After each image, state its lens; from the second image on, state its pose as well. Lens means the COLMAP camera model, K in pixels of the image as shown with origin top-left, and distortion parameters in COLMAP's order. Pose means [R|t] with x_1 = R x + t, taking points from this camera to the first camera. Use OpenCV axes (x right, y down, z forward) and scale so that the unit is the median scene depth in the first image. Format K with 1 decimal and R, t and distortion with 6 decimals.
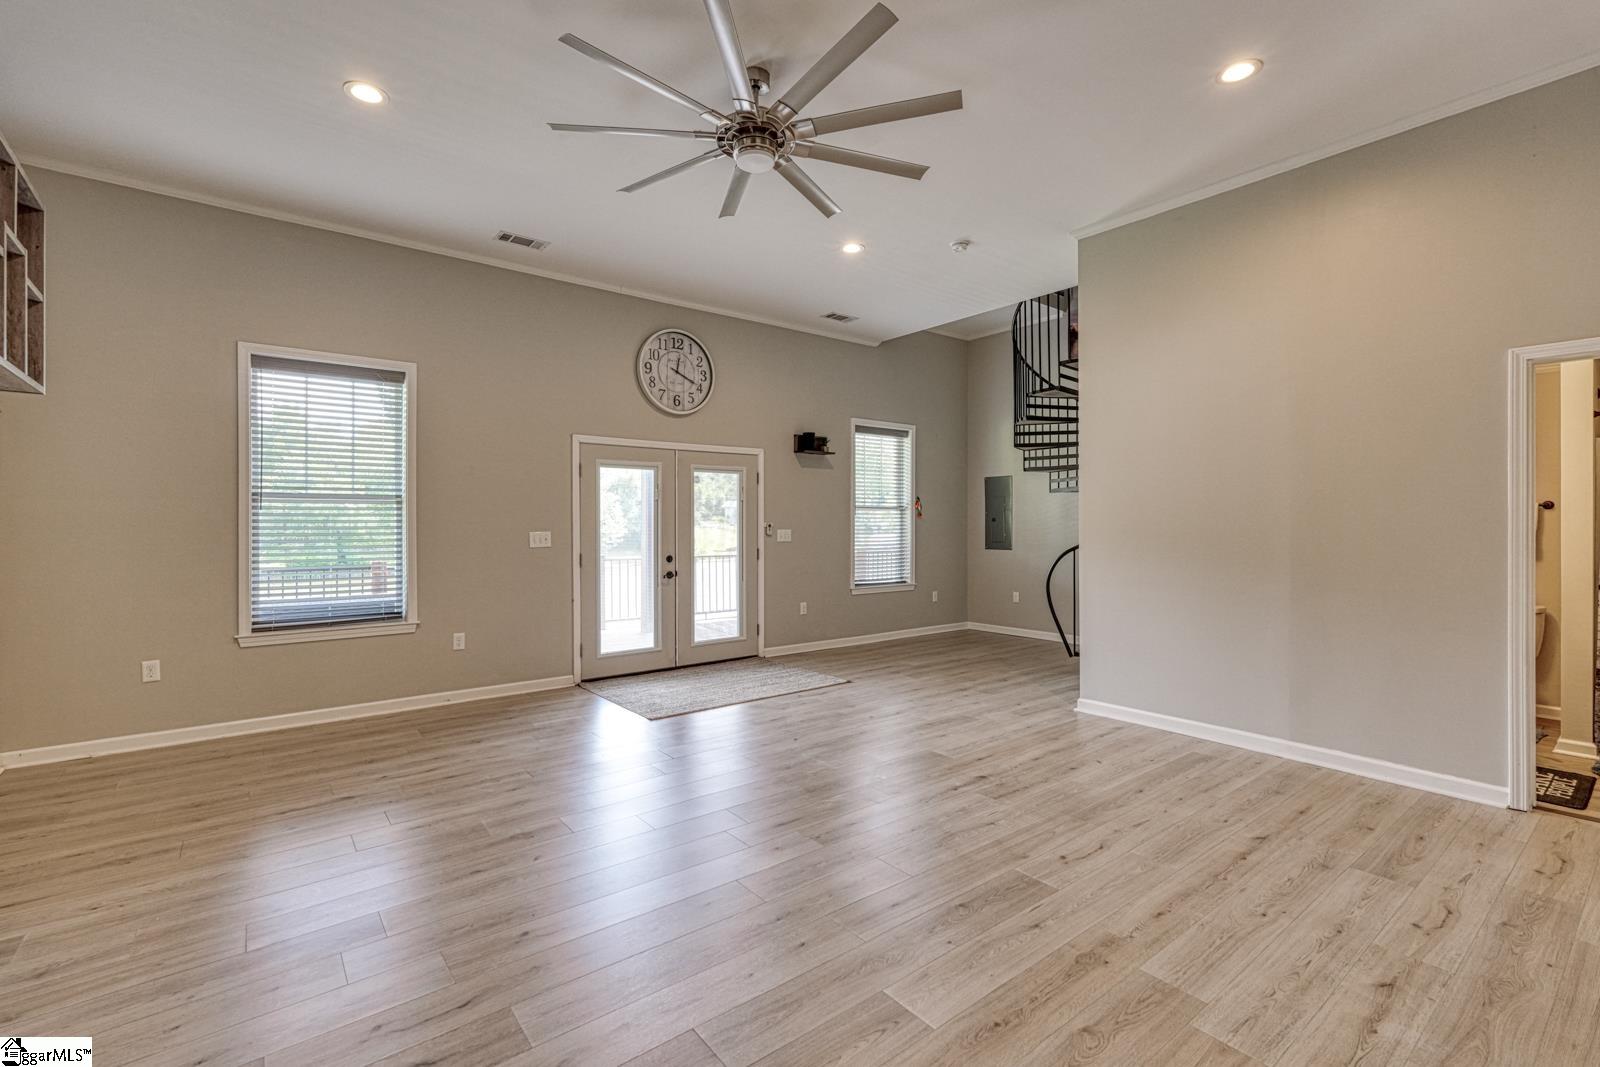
lens RADIAL K [[710.1, 0, 799.2], [0, 710.1, 526.5], [0, 0, 1]] dist [0.000802, 0.000213]
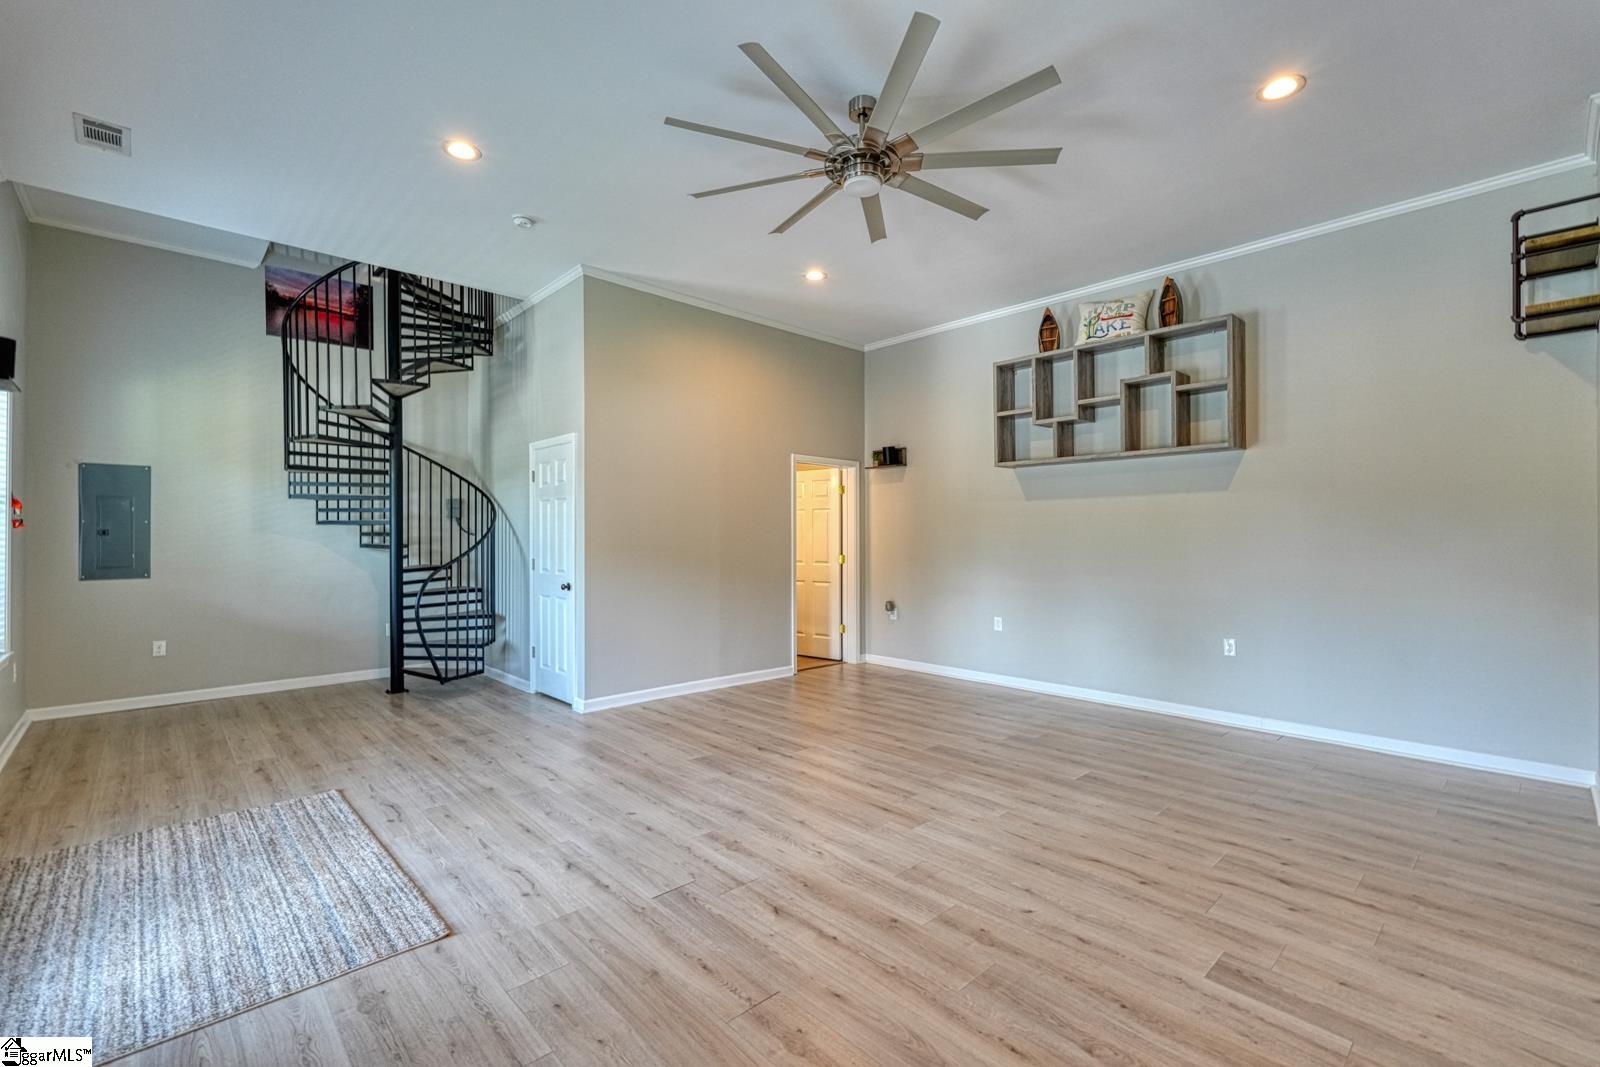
lens RADIAL K [[697.2, 0, 800.0], [0, 697.2, 533.5], [0, 0, 1]] dist [0.001022, 0.000051]
pose [[-0.082515, 0.005521, 0.996575, -0.683159], [0.004345, 0.999977, -0.005180, -0.003978], [-0.996580, 0.003902, -0.082537, 0.758274]]
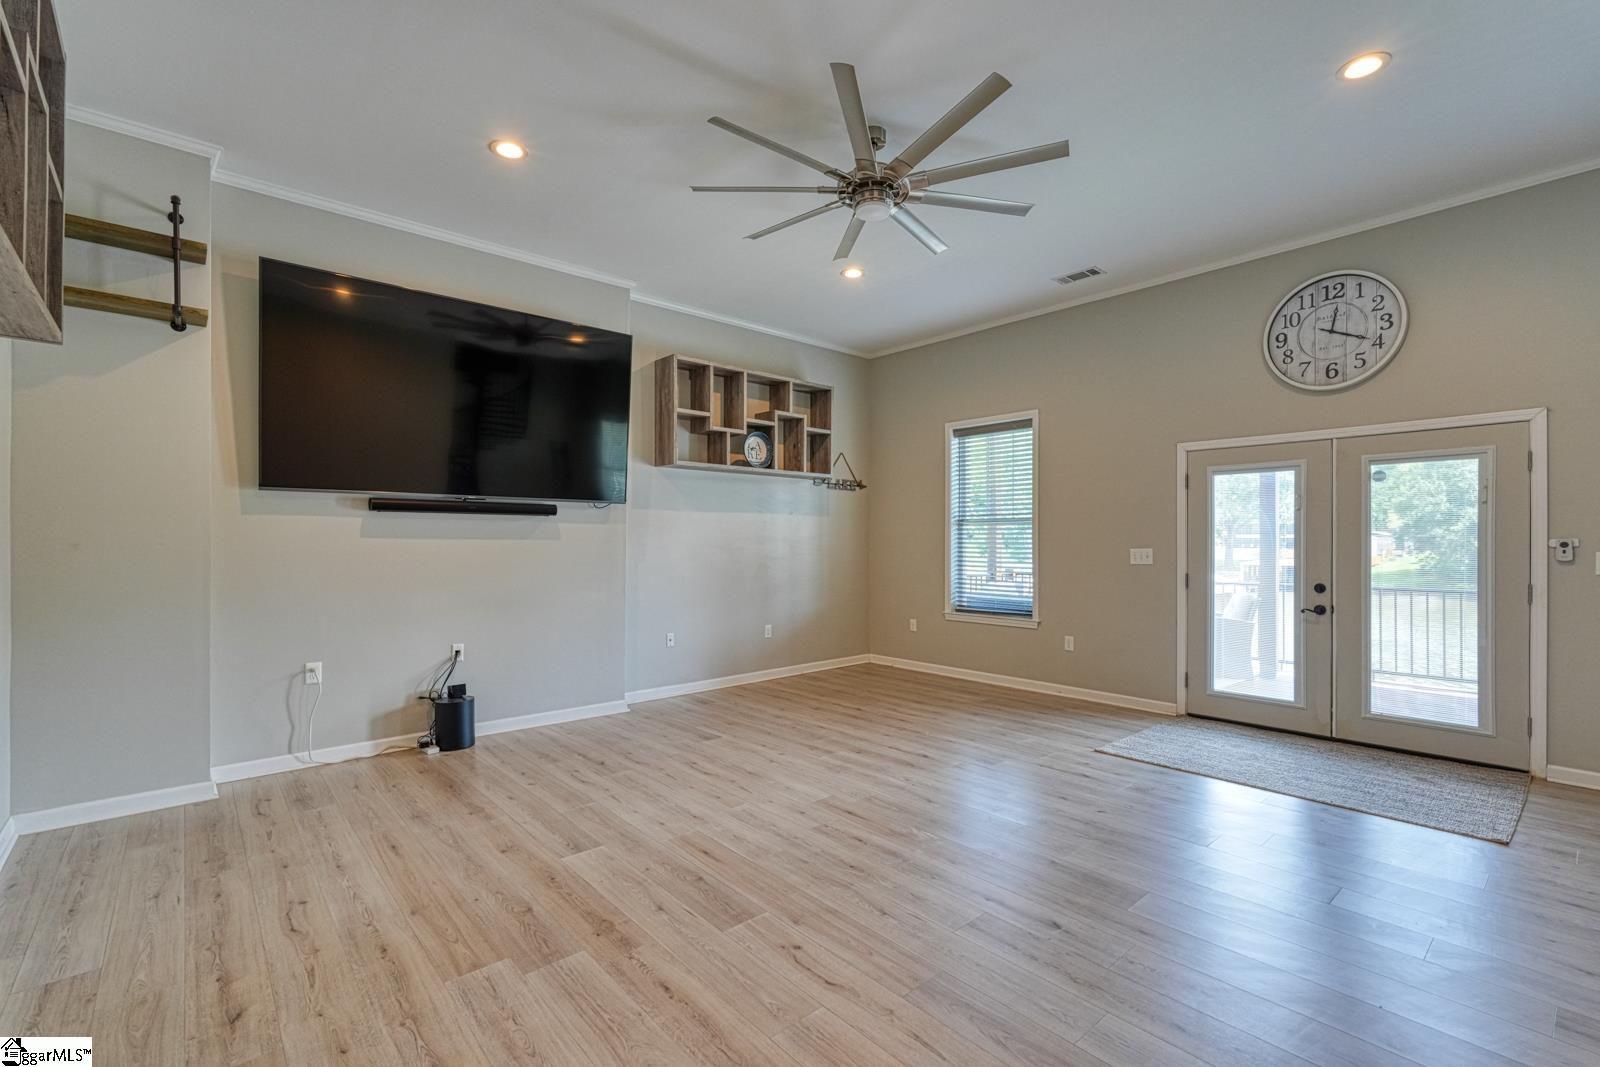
lens RADIAL K [[704.8, 0, 800.4], [0, 704.8, 543.9], [0, 0, 1]] dist [0.001779, 0.000346]
pose [[0.053896, 0.006330, -0.998526, 0.662446], [-0.003075, 0.999976, 0.006173, -0.004193], [0.998542, 0.002738, 0.053914, 0.535196]]
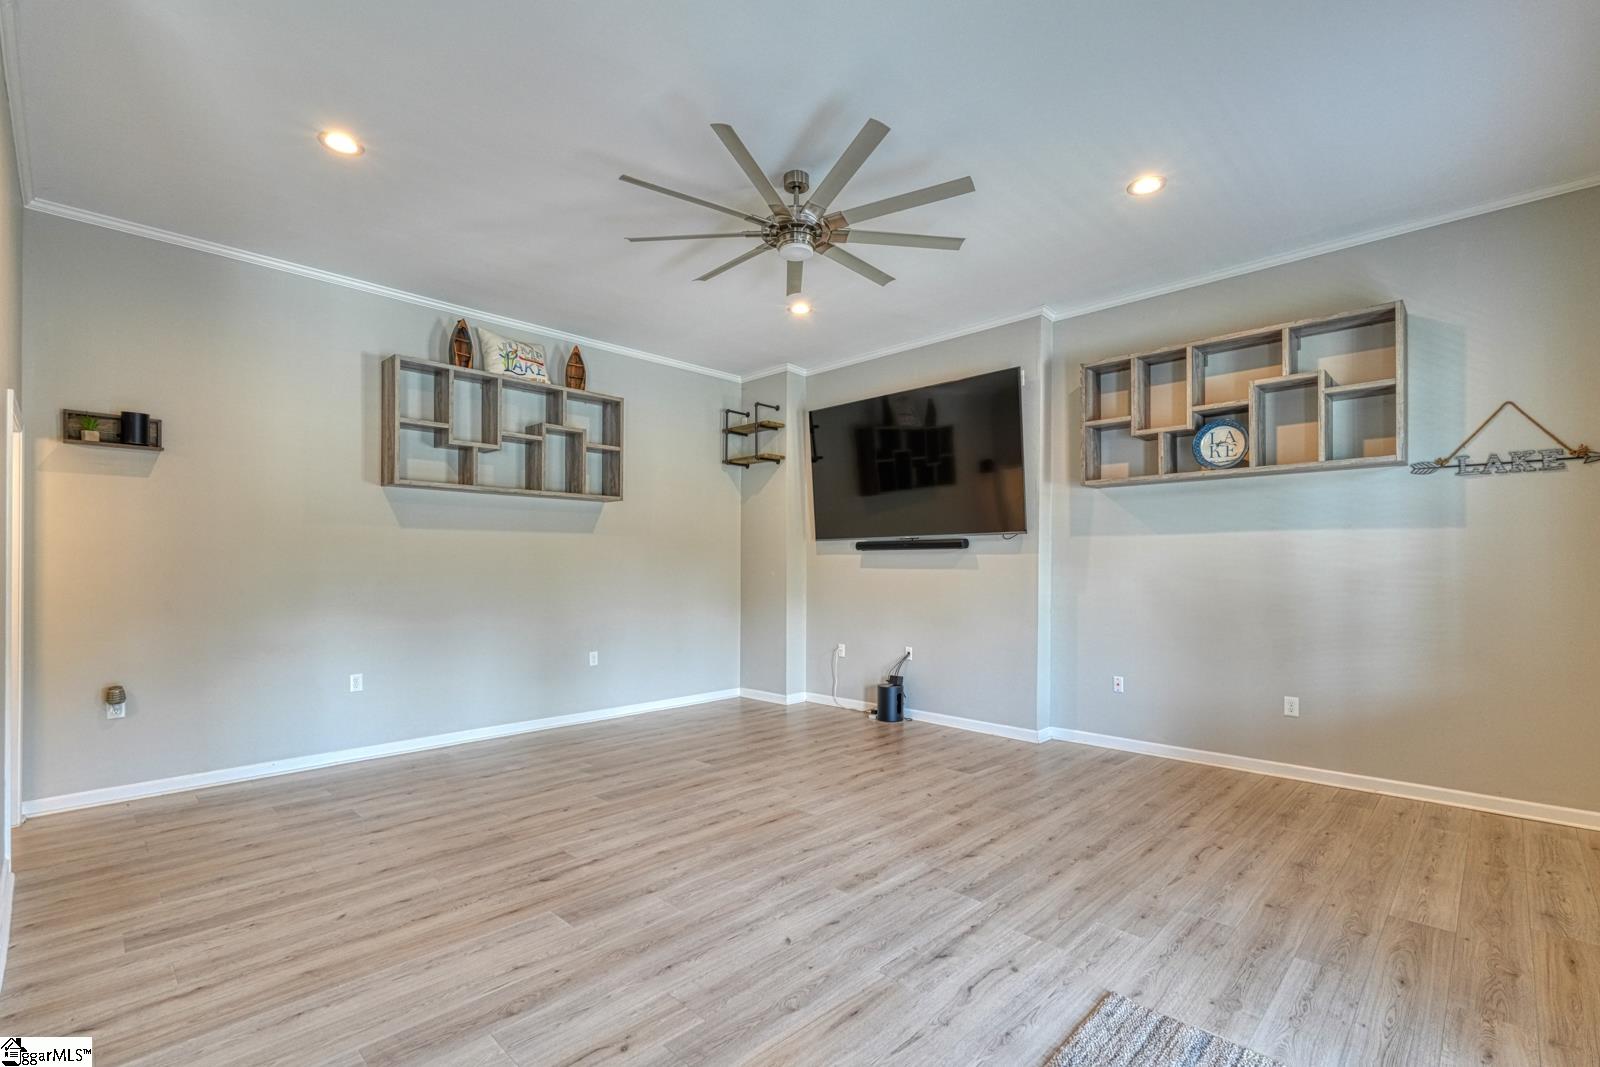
lens RADIAL K [[714.4, 0, 800.5], [0, 714.4, 565.9], [0, 0, 1]] dist [0.001153, 0.000388]
pose [[-0.991978, 0.001539, -0.126401, 0.050458], [0.001574, 0.999999, -0.000176, -0.008588], [0.126400, -0.000374, -0.991979, 1.372423]]
